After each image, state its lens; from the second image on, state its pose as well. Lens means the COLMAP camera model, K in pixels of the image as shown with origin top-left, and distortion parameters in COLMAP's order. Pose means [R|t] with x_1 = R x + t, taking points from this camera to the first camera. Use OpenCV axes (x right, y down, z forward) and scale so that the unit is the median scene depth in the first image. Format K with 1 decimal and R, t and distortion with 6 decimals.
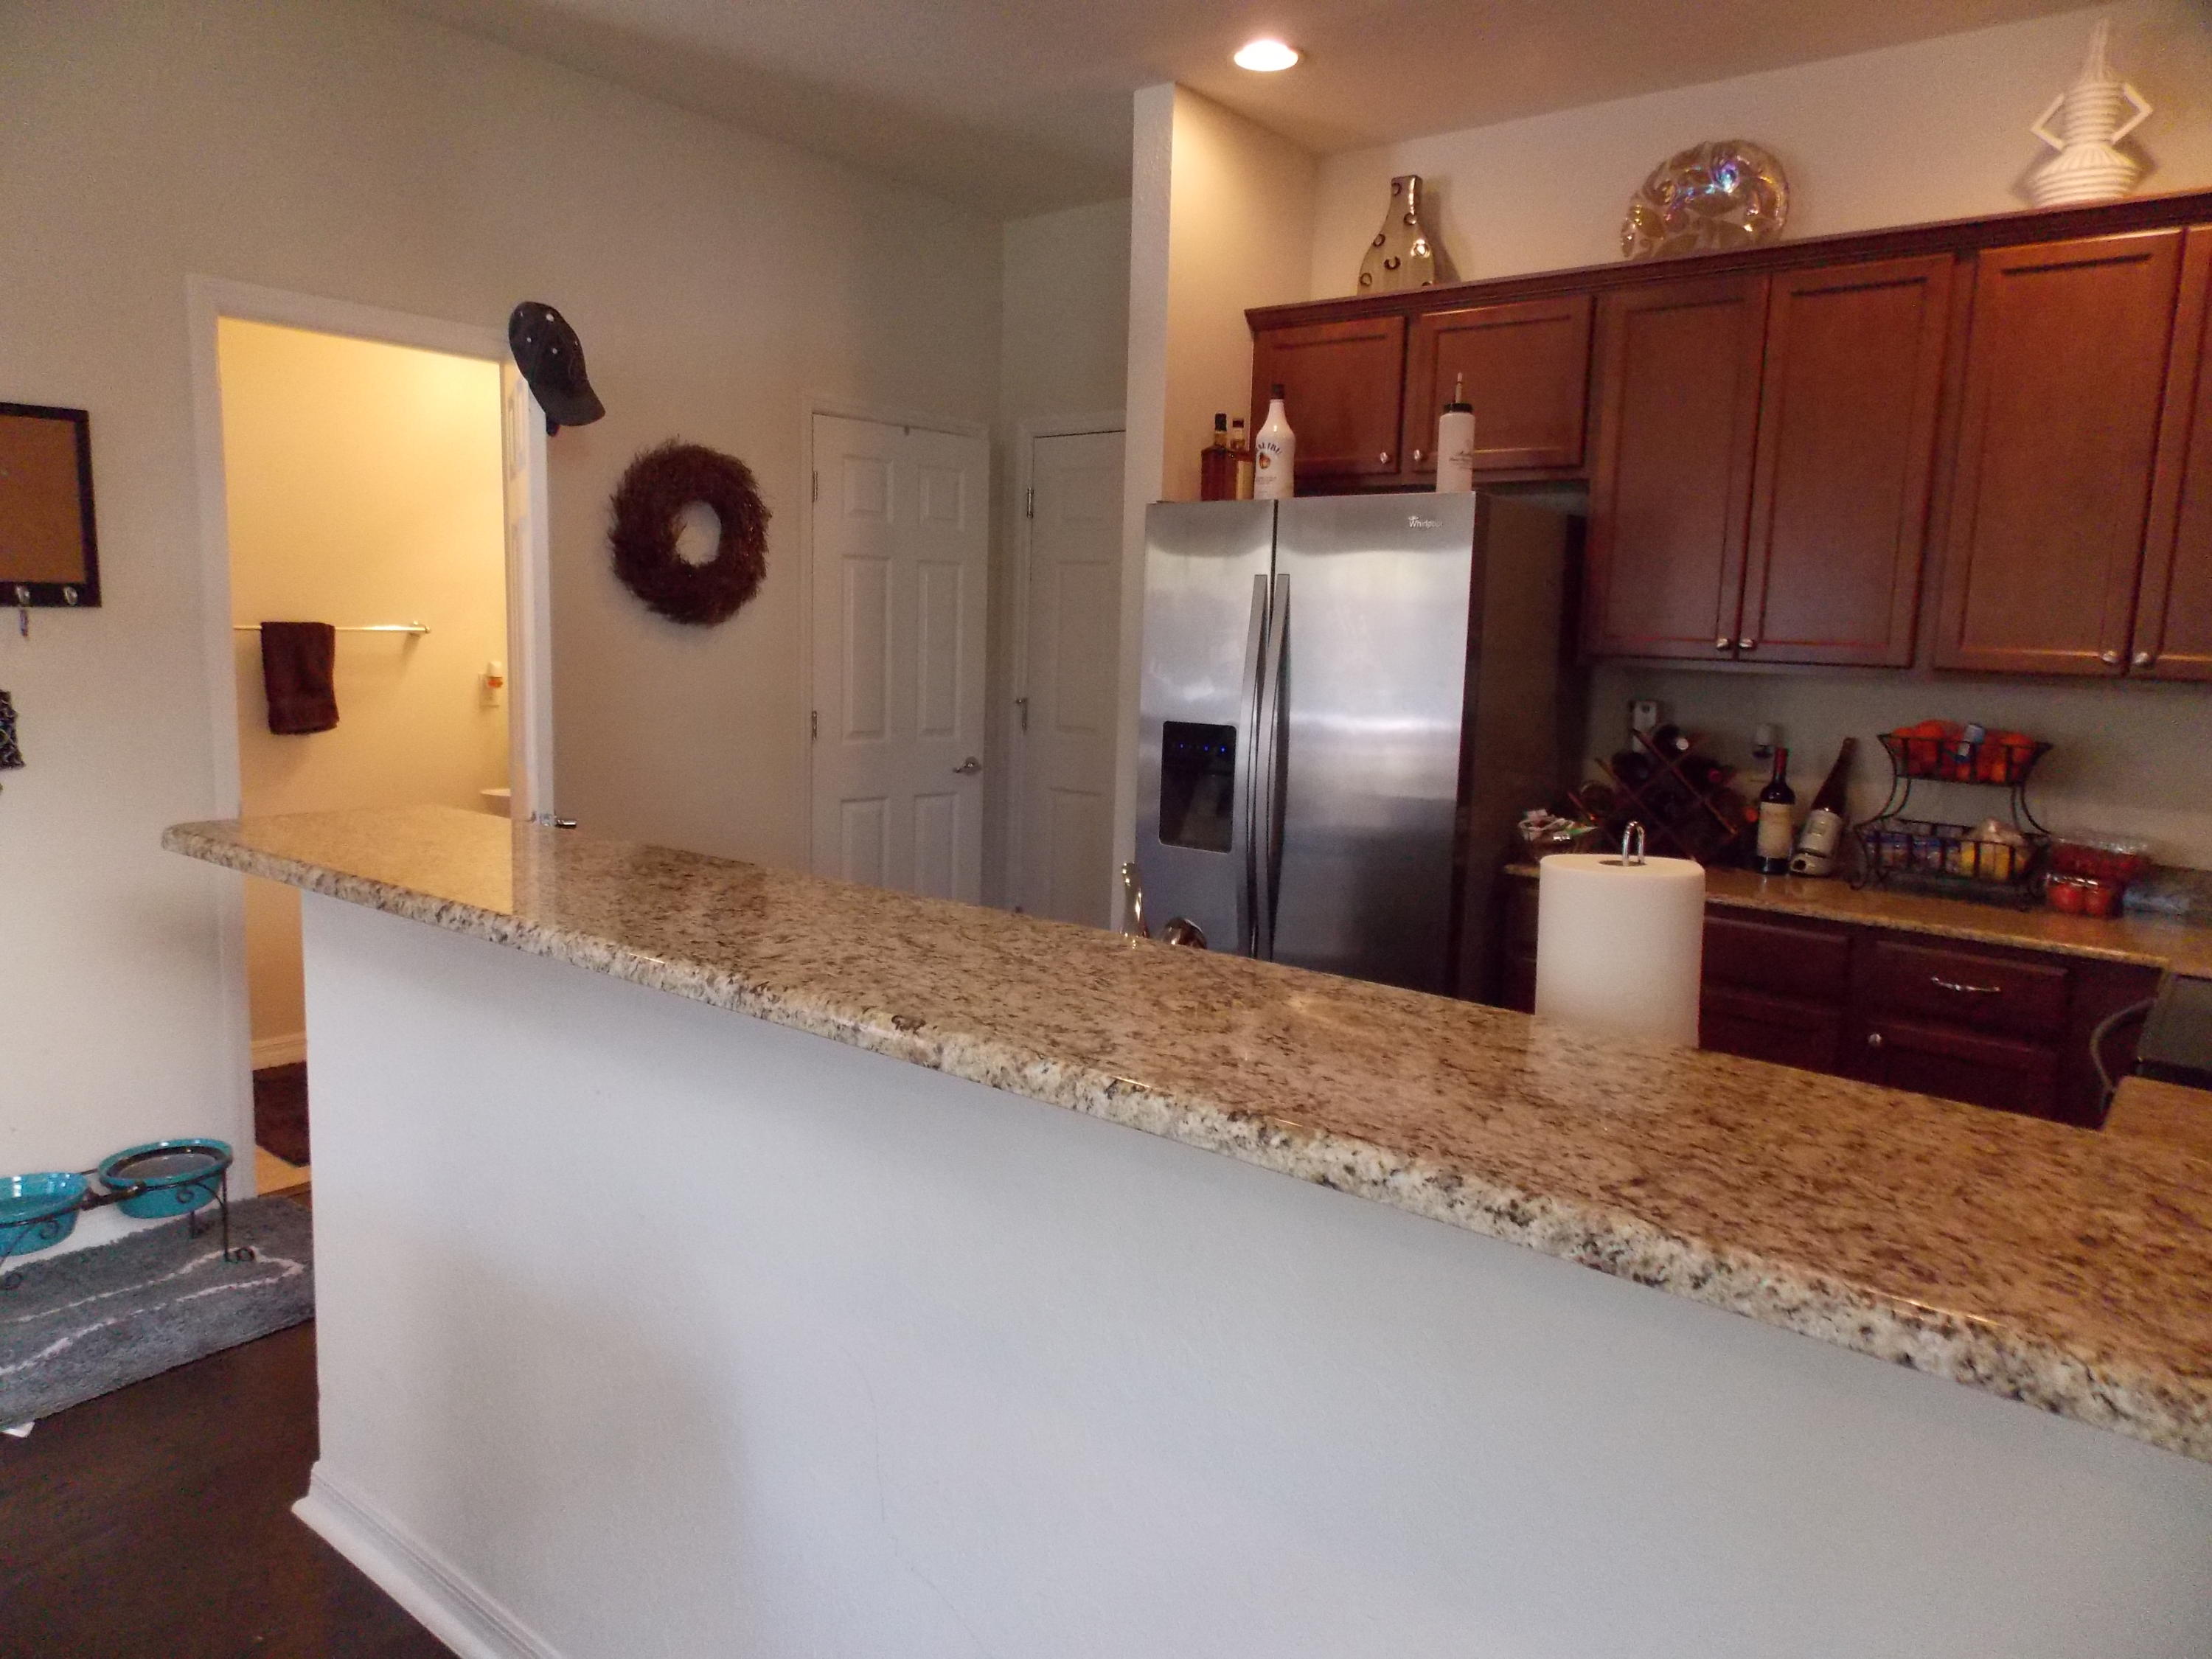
lens RADIAL K [[1477.6, 0, 1107.7], [0, 1477.6, 795.9], [0, 0, 1]] dist [0.014391, -0.005921]
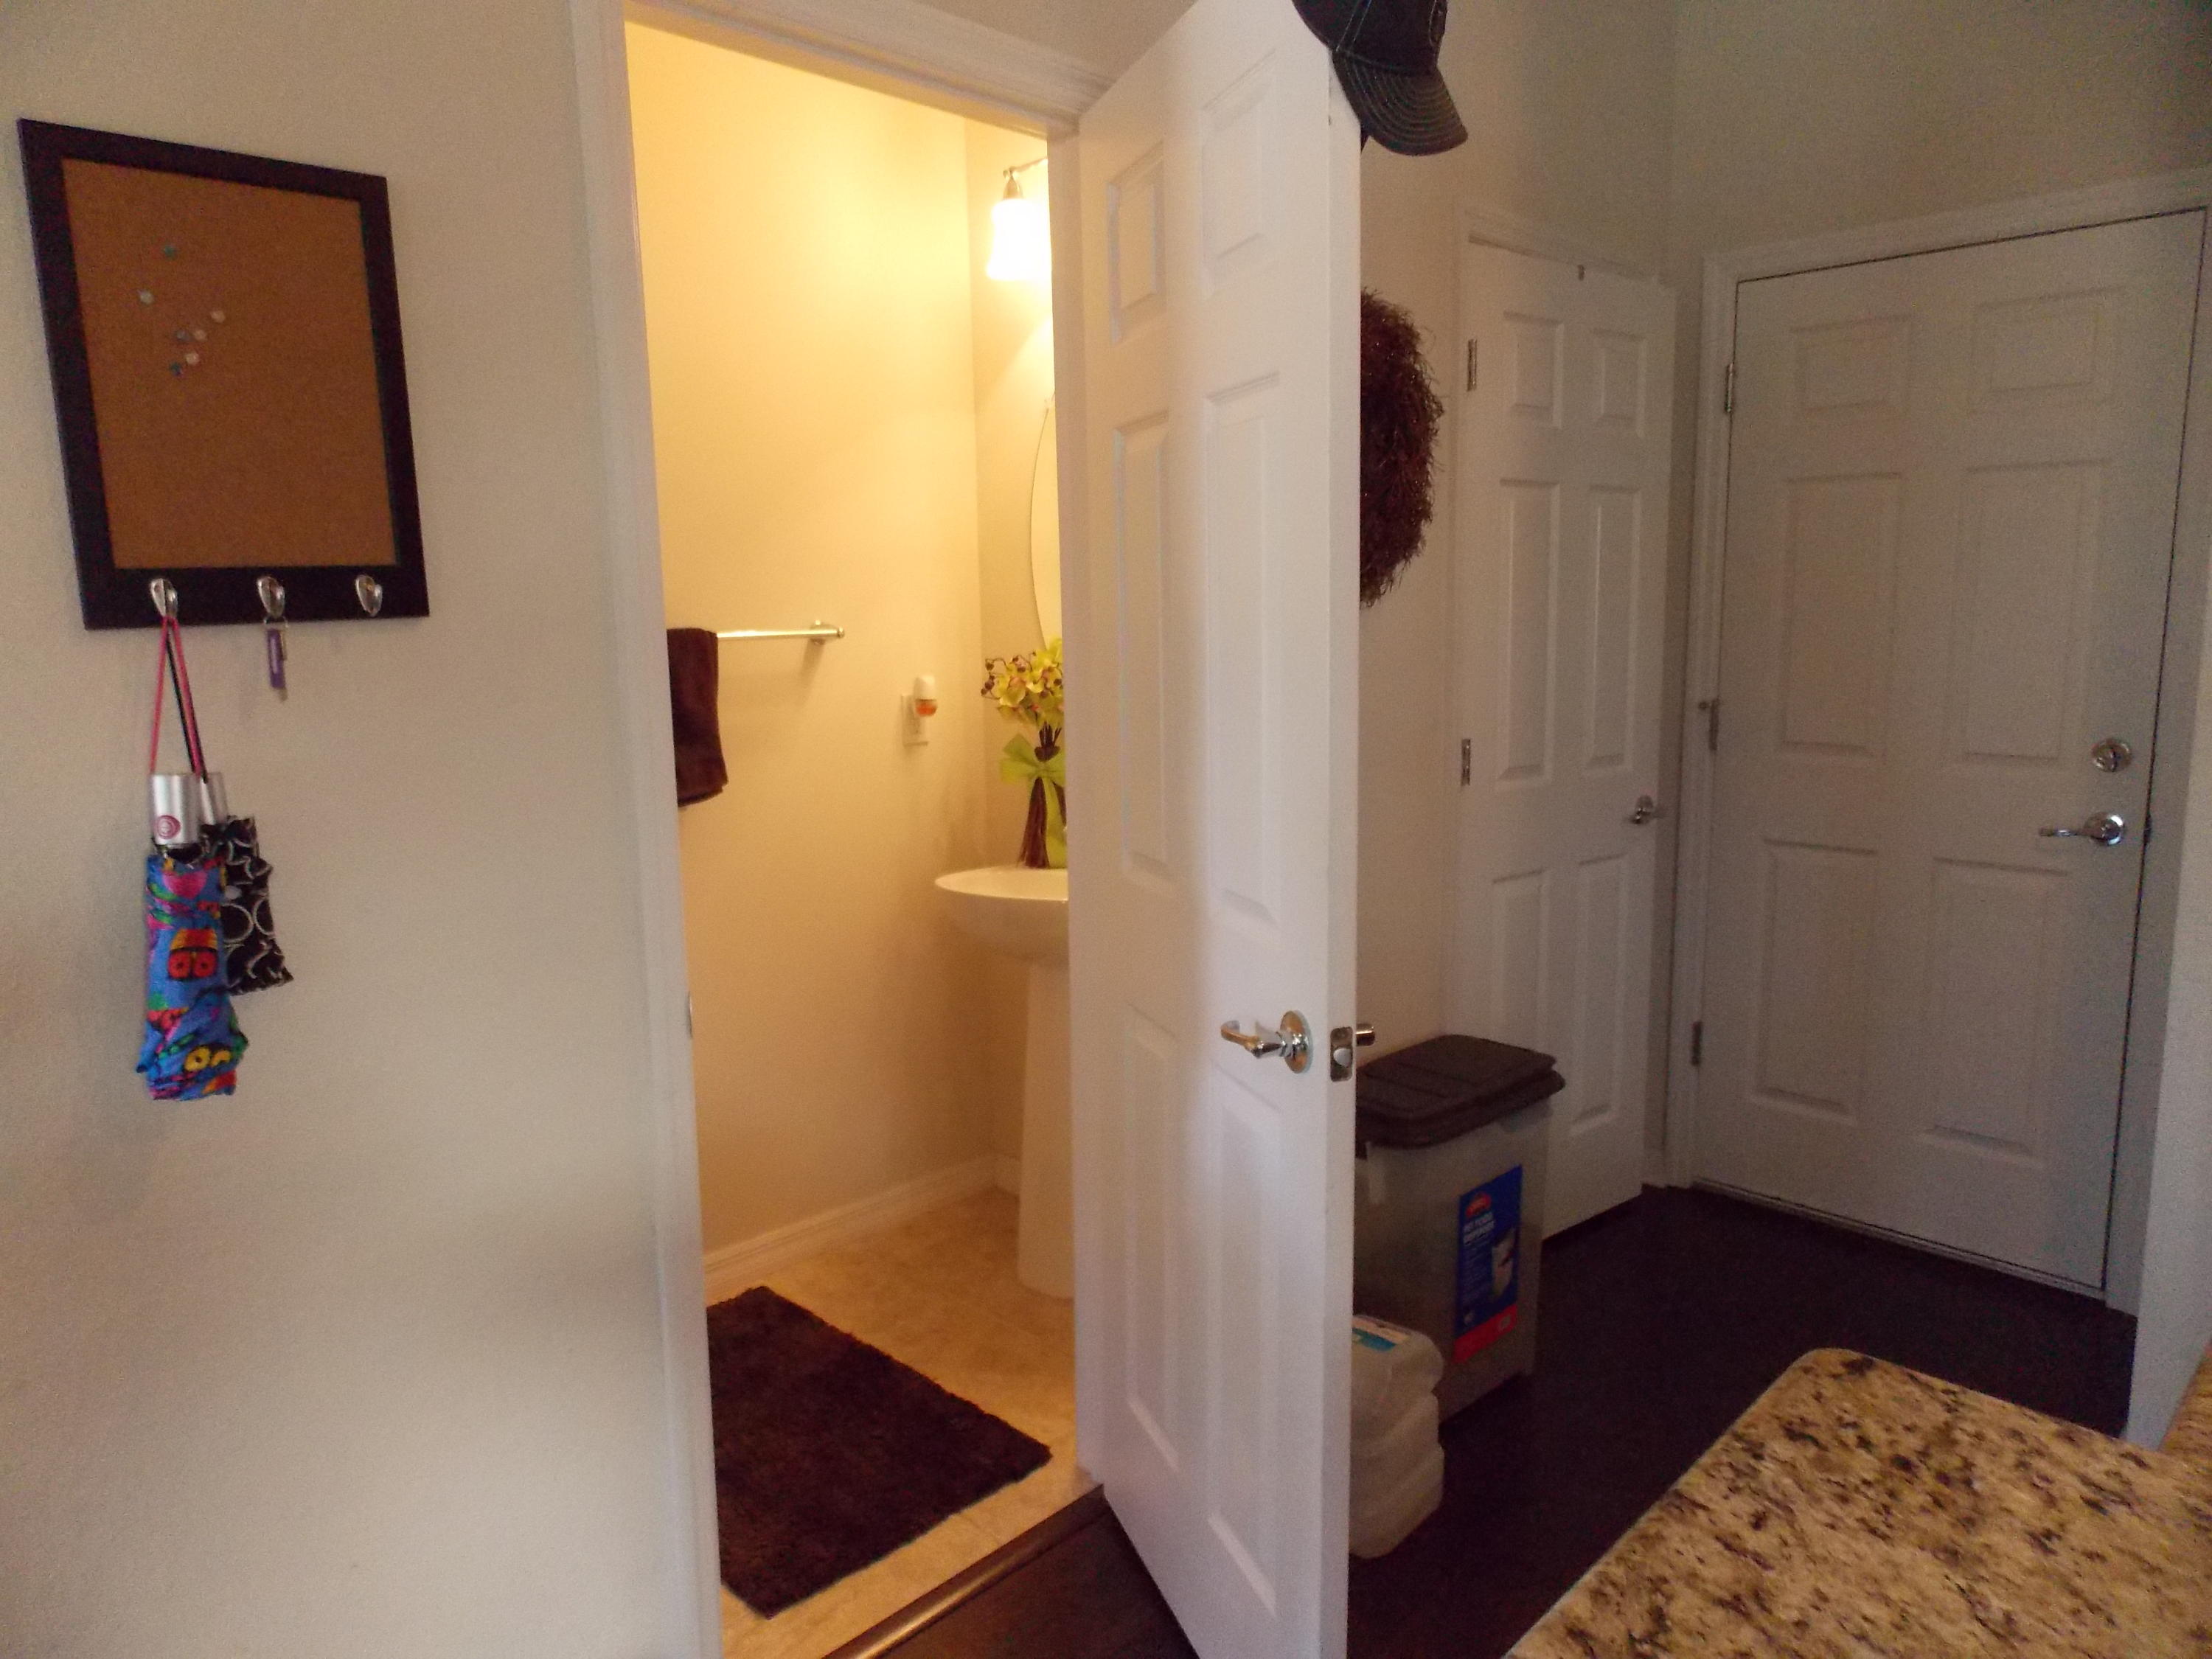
lens RADIAL K [[1484.6, 0, 1107.8], [0, 1484.6, 809.4], [0, 0, 1]] dist [0.010829, 0.003995]
pose [[0.994392, -0.027078, -0.102236, -0.282174], [0.029899, 0.999210, 0.026167, -0.048981], [0.101447, -0.029077, 0.994416, 0.374791]]
